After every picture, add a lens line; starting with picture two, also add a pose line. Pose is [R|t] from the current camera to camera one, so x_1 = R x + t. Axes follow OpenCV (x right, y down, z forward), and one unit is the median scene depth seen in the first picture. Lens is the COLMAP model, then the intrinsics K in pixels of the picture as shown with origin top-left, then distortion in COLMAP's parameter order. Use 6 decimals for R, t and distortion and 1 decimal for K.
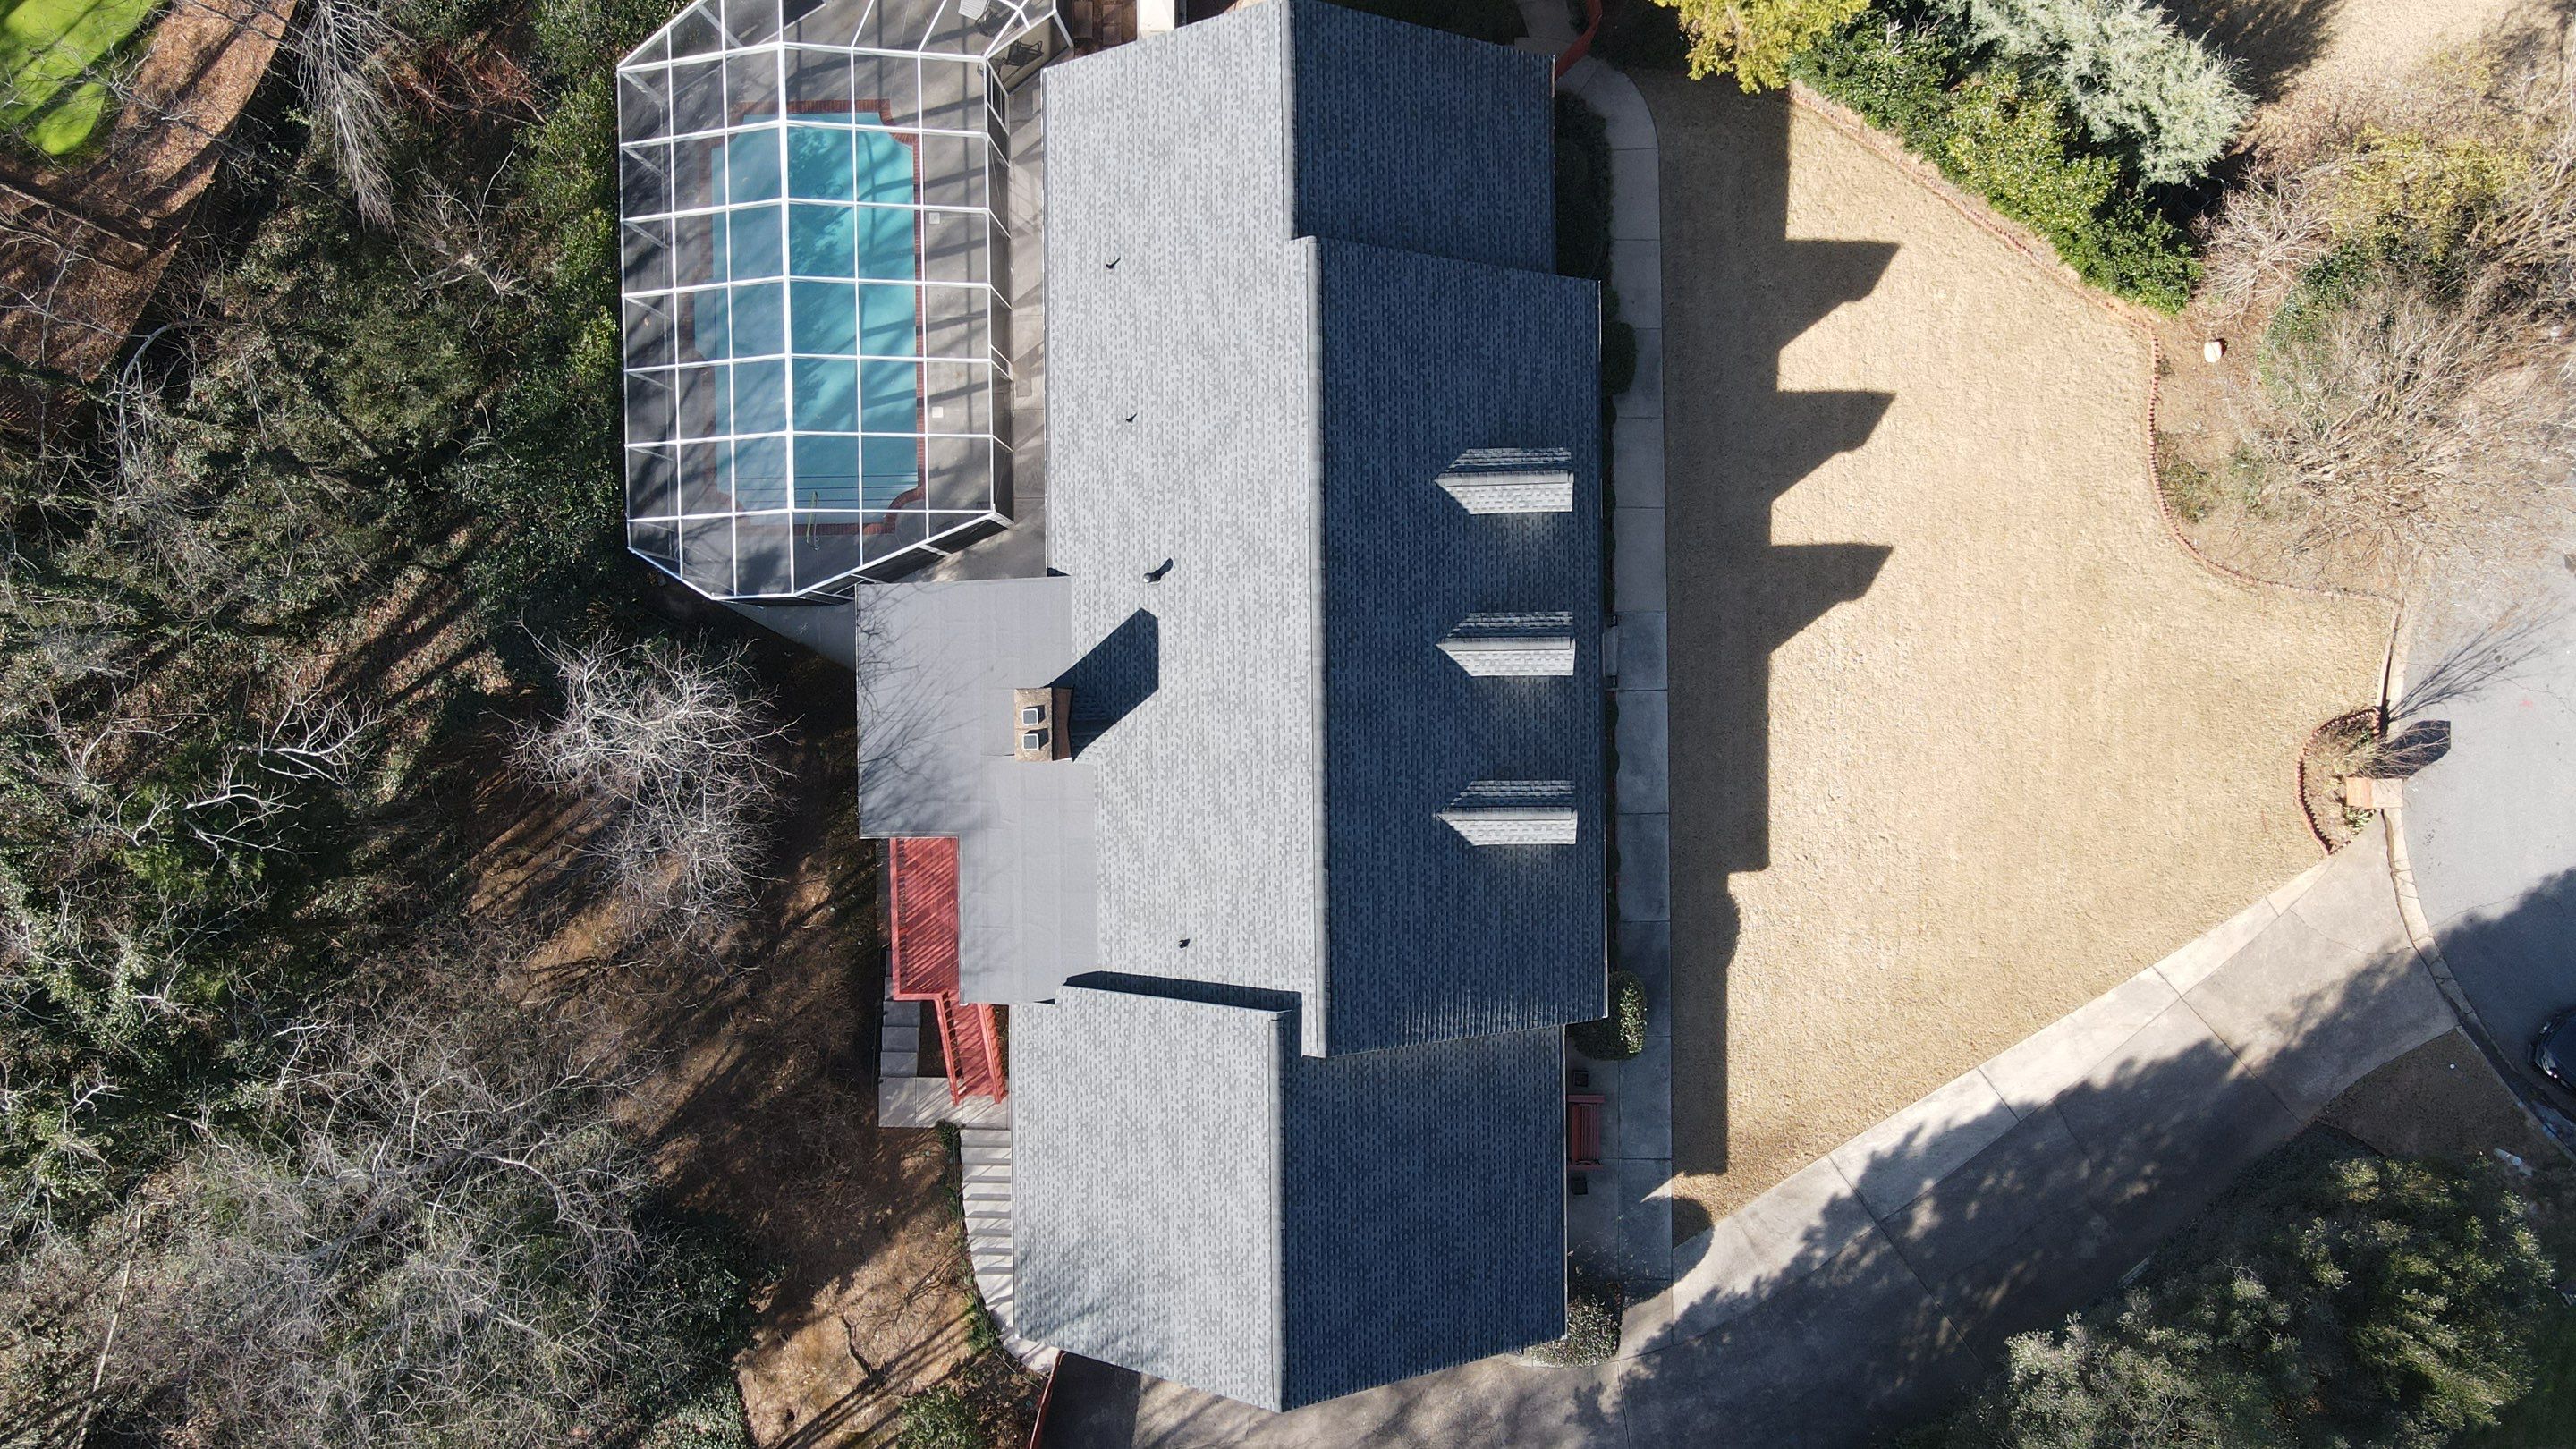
lens RADIAL K [[1904.3, 0, 1283.1], [0, 1904.3, 726.2], [0, 0, 1]] dist [0.003719, 0.025520]
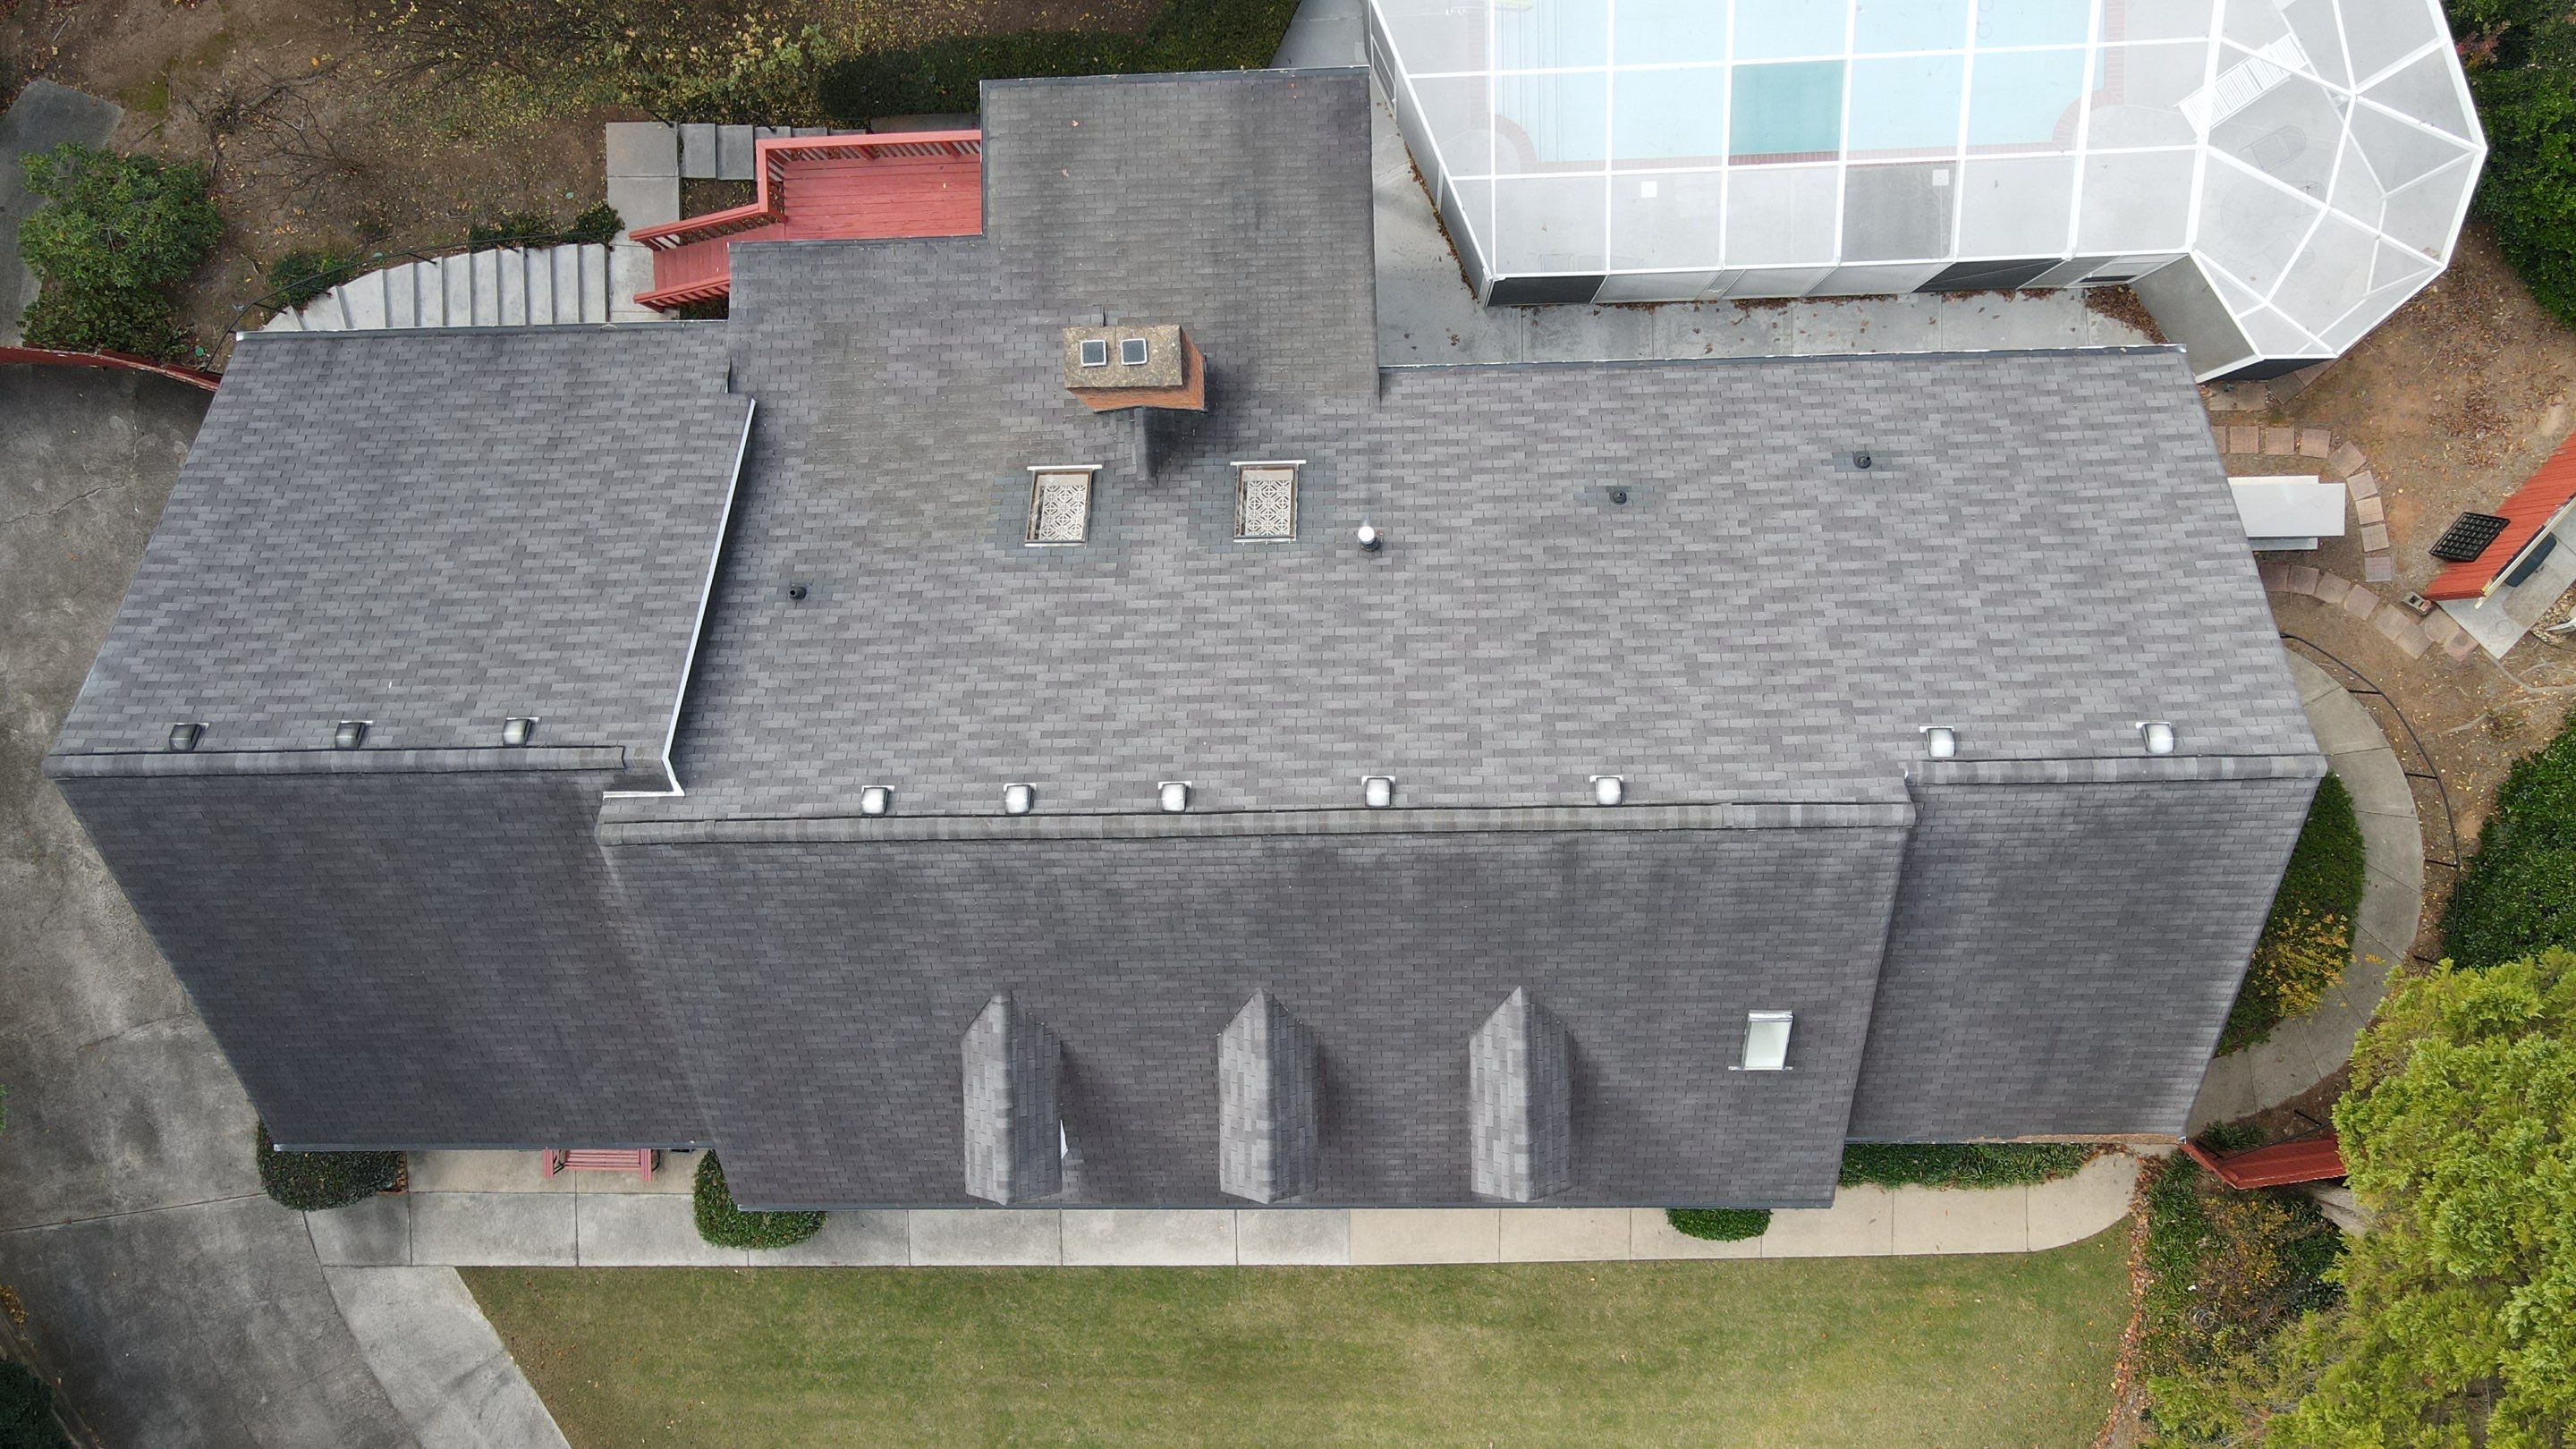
lens RADIAL K [[1904.3, 0, 1288.3], [0, 1904.3, 723.2], [0, 0, 1]] dist [0.003719, 0.025520]
pose [[0.011242, 0.996236, 0.085946, -0.056159], [-0.998866, 0.007211, 0.047067, -0.072966], [0.046270, -0.086378, 0.995187, 0.328043]]
